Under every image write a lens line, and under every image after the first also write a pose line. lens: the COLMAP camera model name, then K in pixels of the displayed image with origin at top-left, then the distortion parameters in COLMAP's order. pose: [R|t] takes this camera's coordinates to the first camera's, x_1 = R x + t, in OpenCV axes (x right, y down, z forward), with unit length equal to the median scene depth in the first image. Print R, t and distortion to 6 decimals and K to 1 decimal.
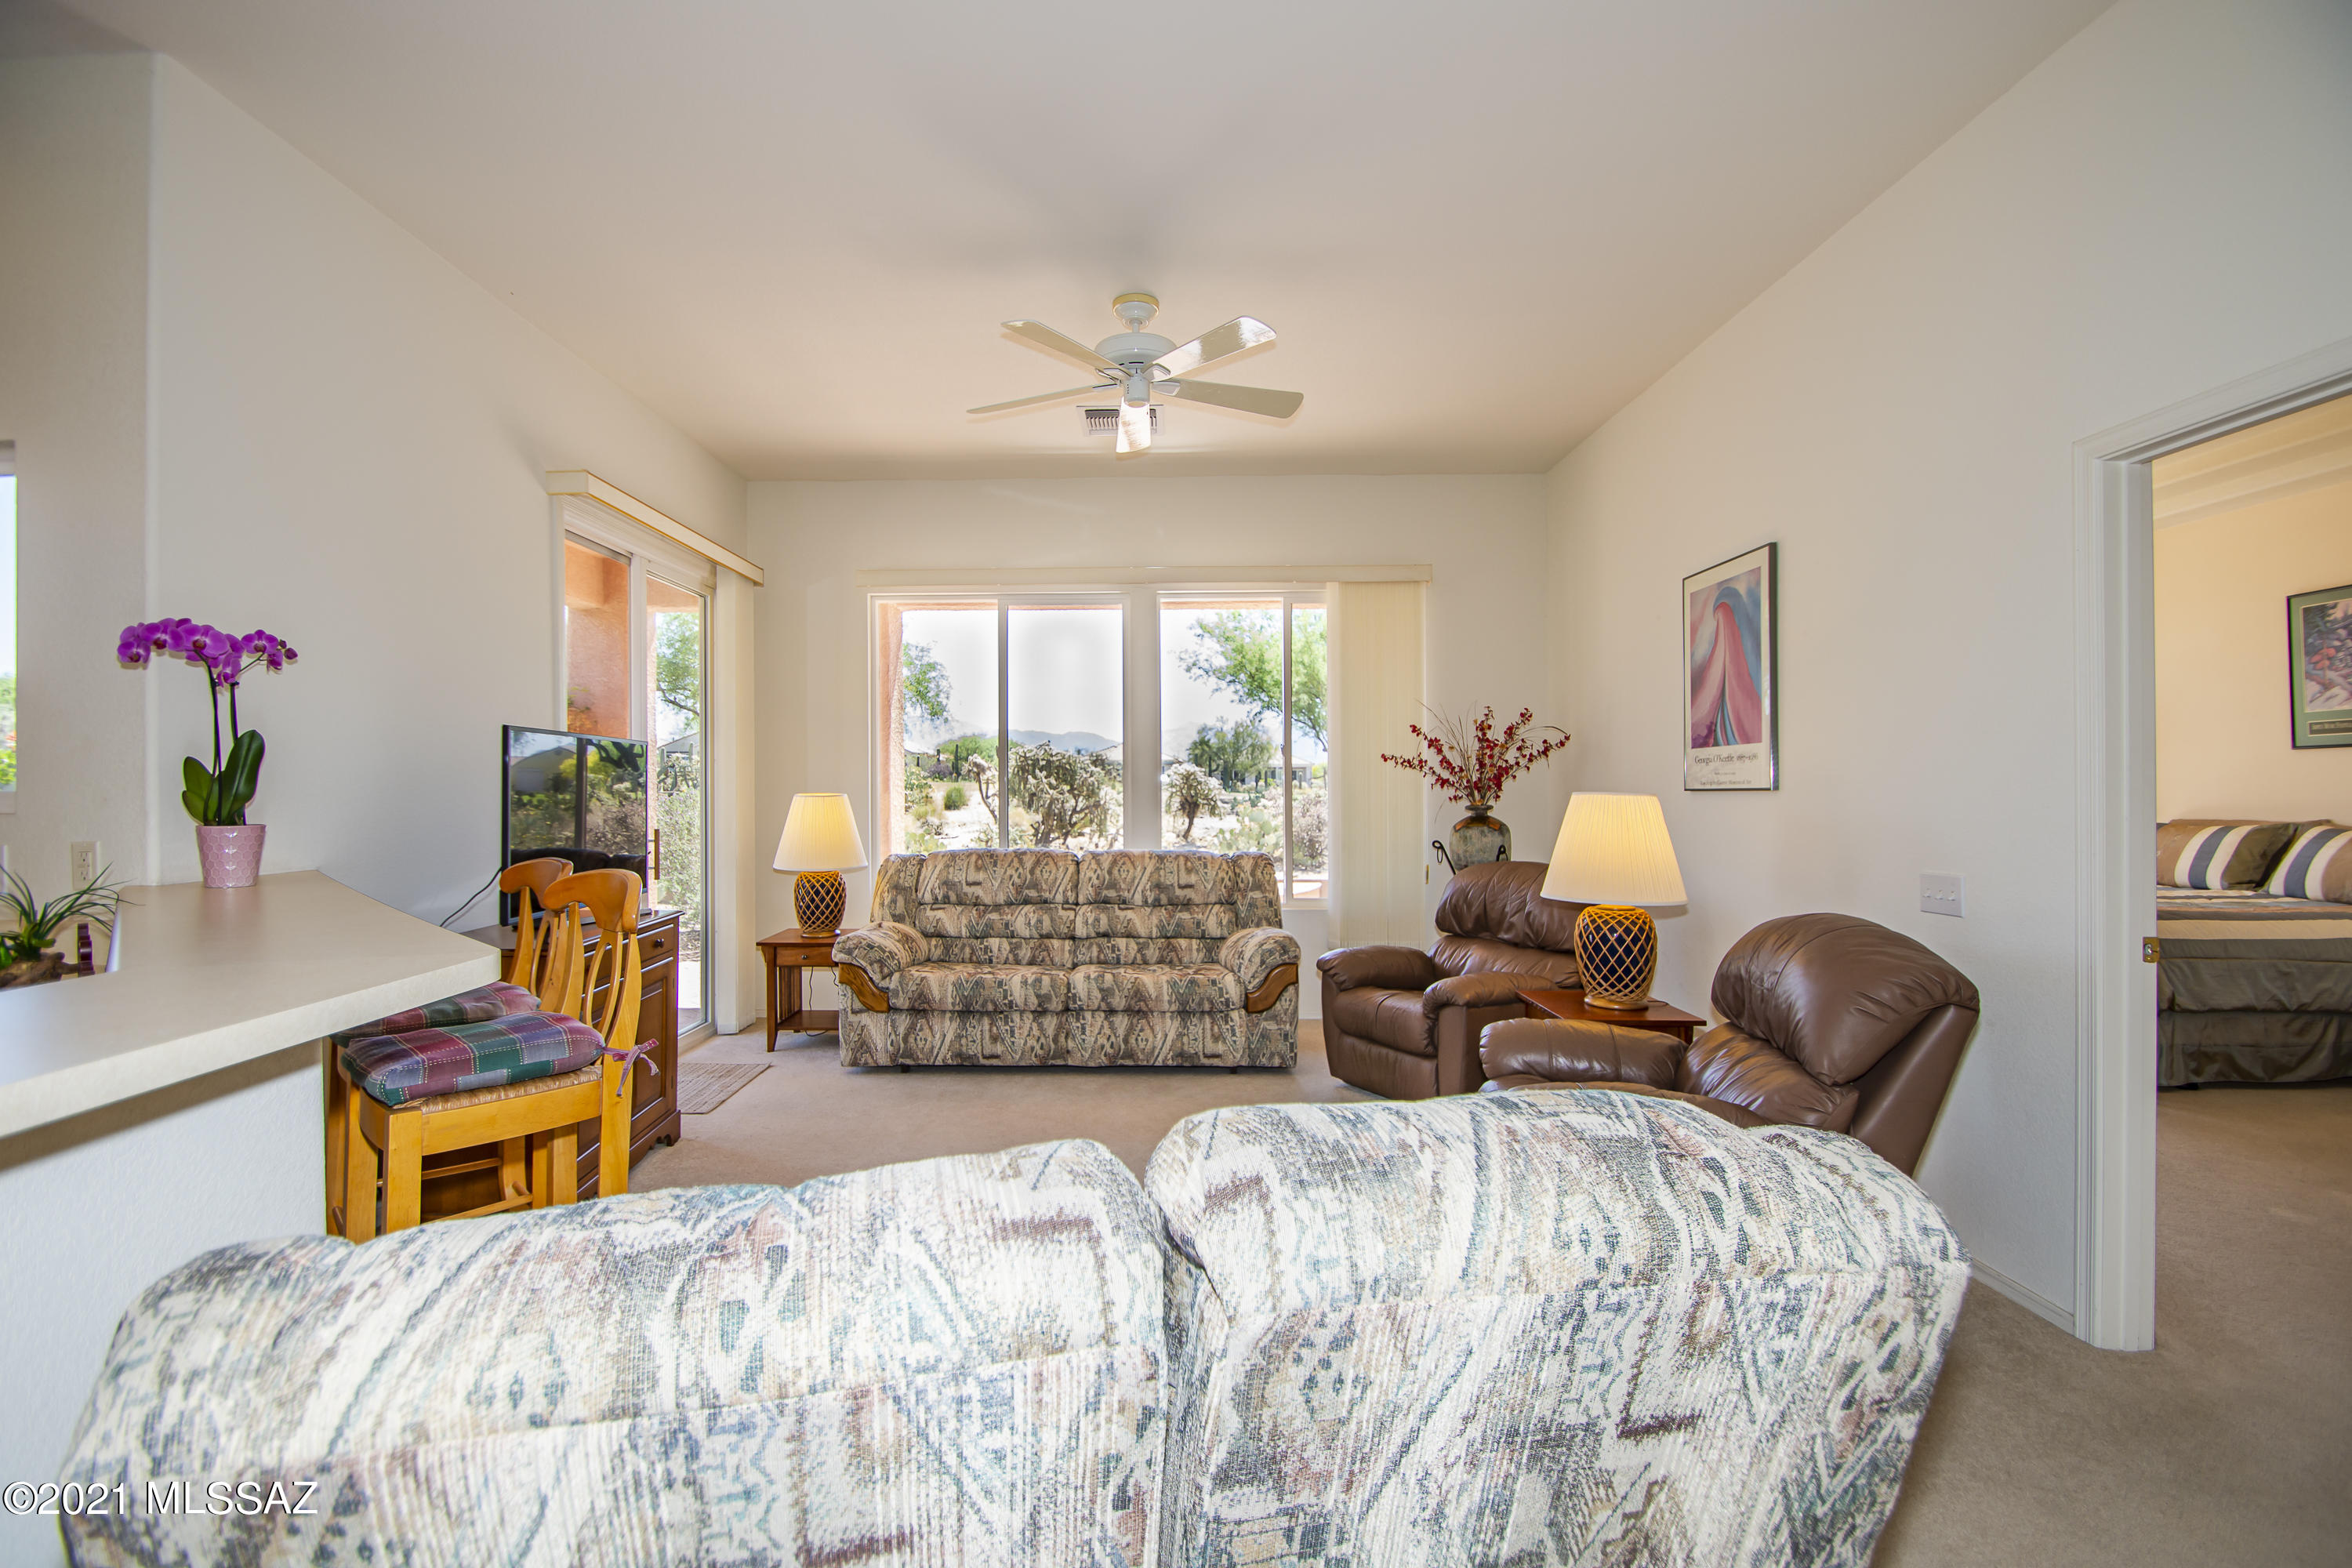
lens RADIAL K [[1052.8, 0, 1151.9], [0, 1052.8, 774.6], [0, 0, 1]] dist [0.004501, -0.007277]
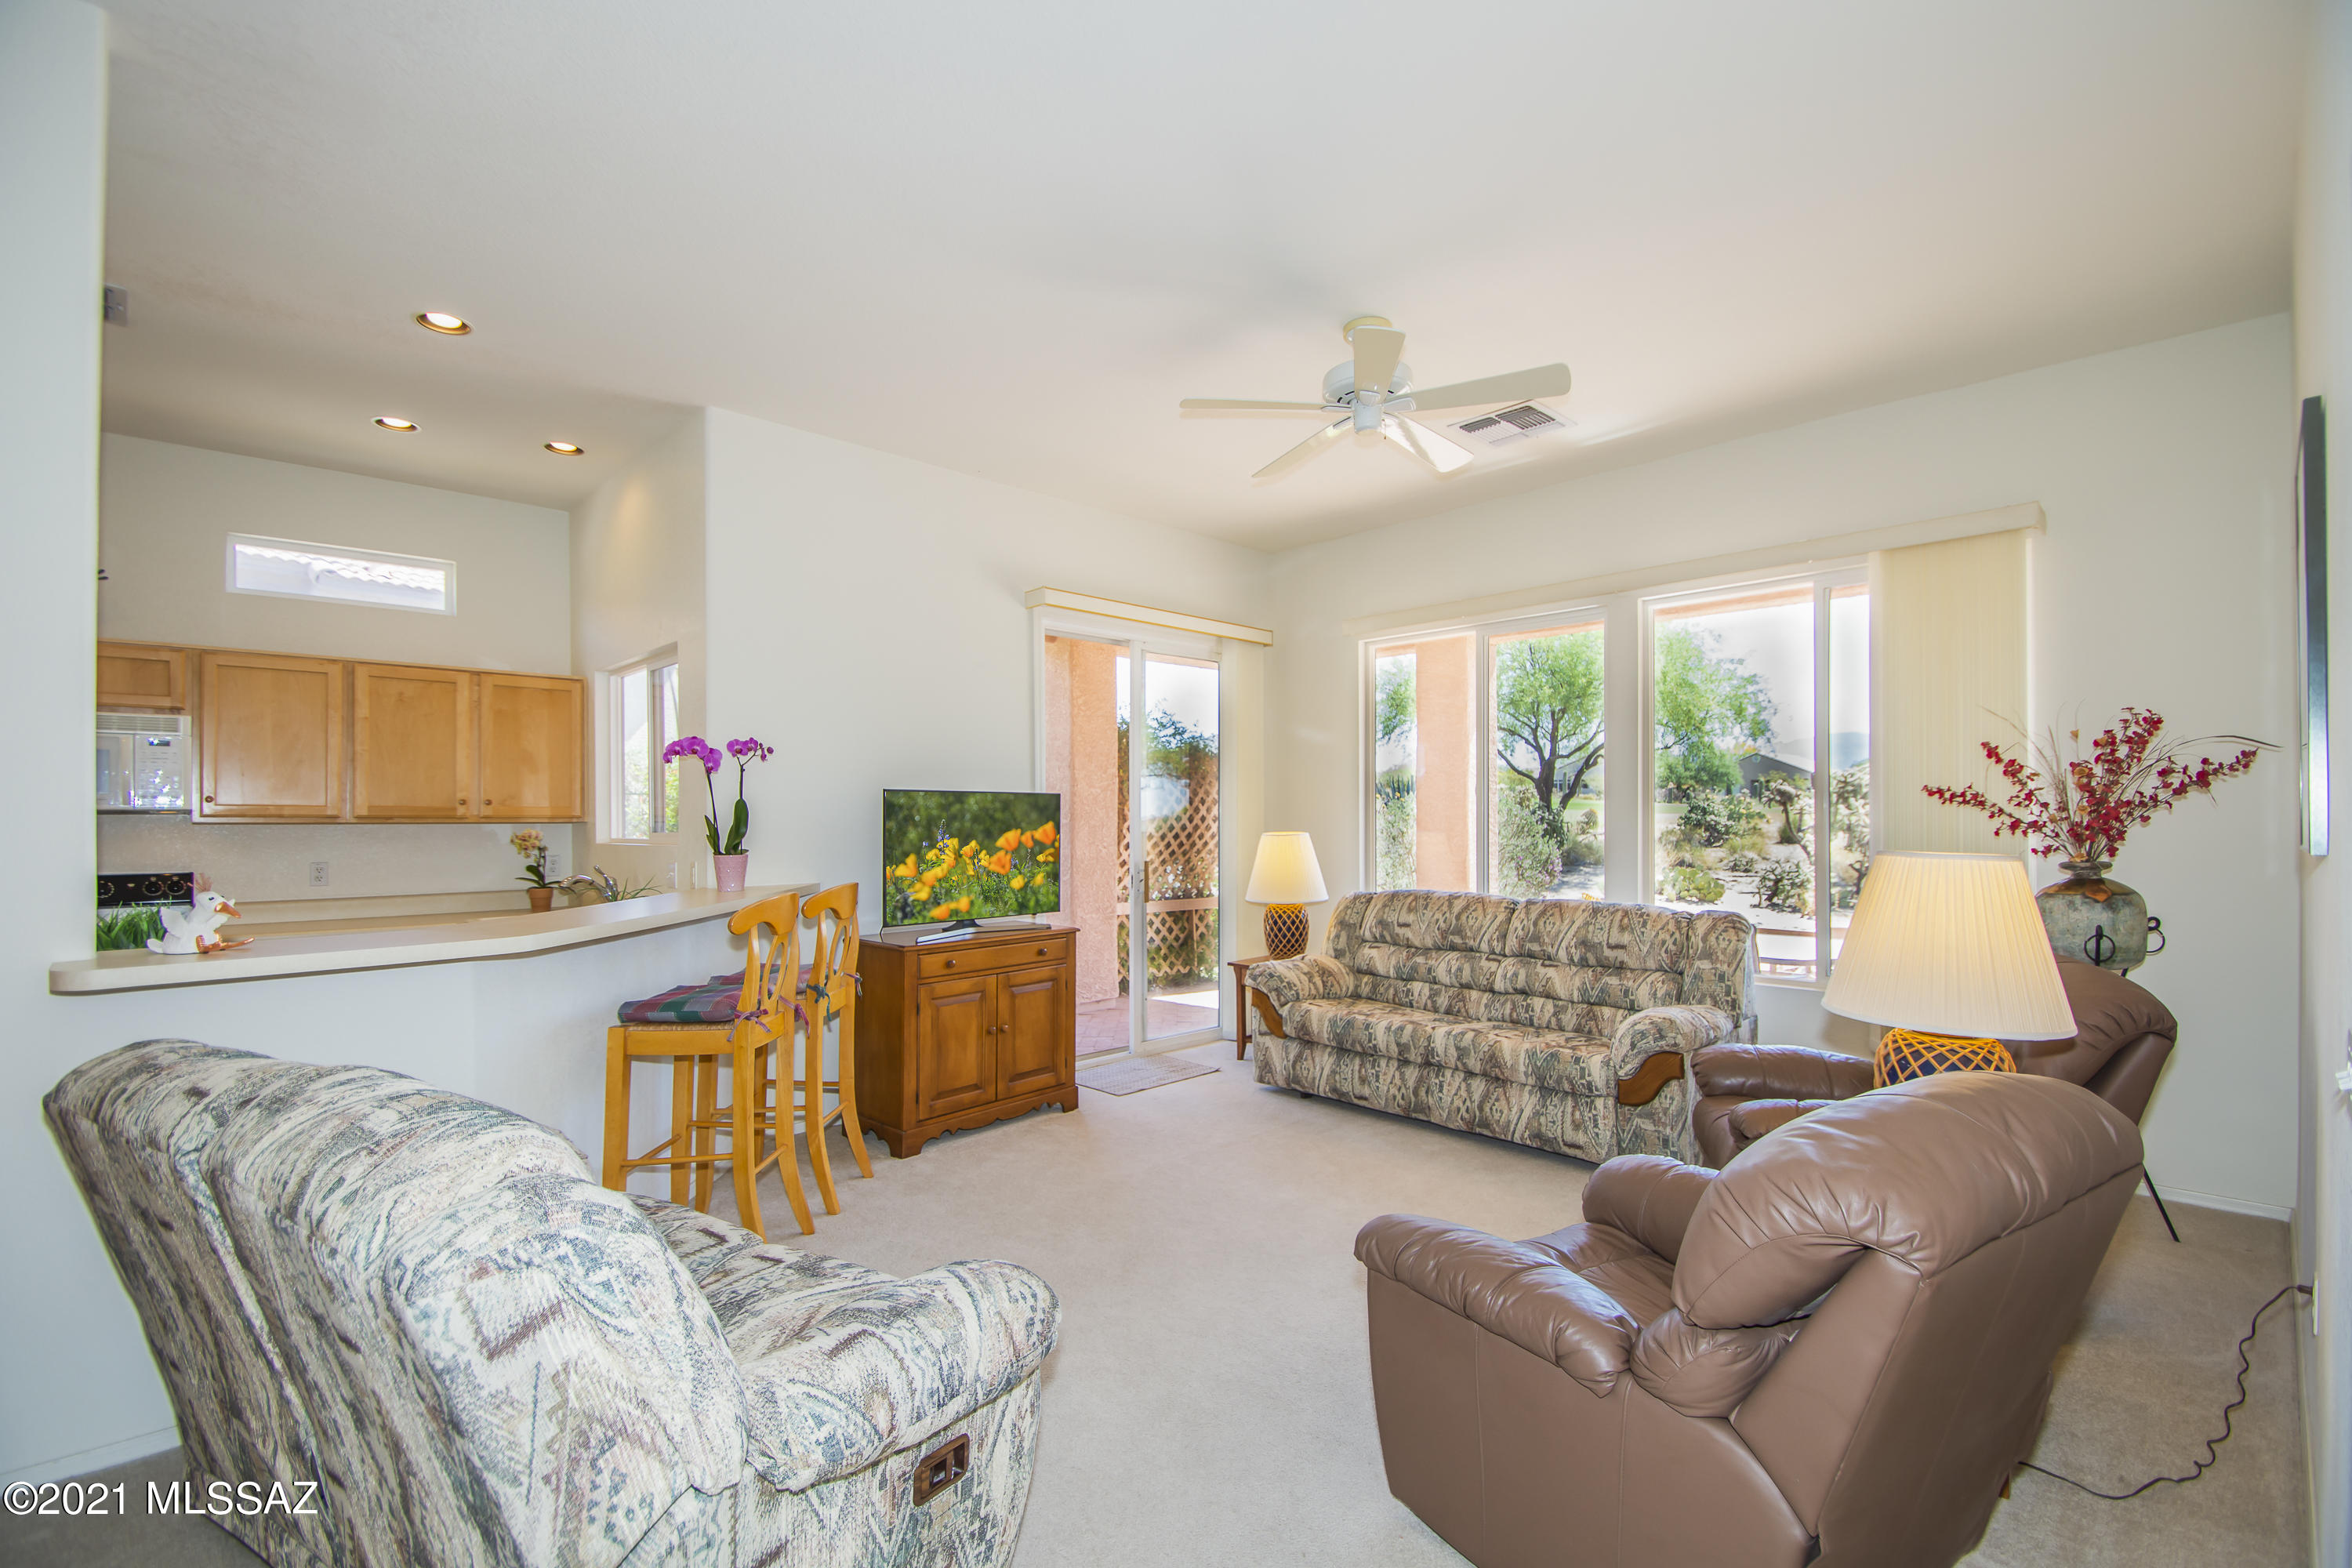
lens RADIAL K [[1052.8, 0, 1171.8], [0, 1052.8, 802.5], [0, 0, 1]] dist [0.004501, -0.007277]
pose [[0.705855, -0.008629, -0.708304, 0.388741], [0.009387, 0.999952, -0.002828, -0.011705], [0.708294, -0.004653, 0.705902, 0.144411]]
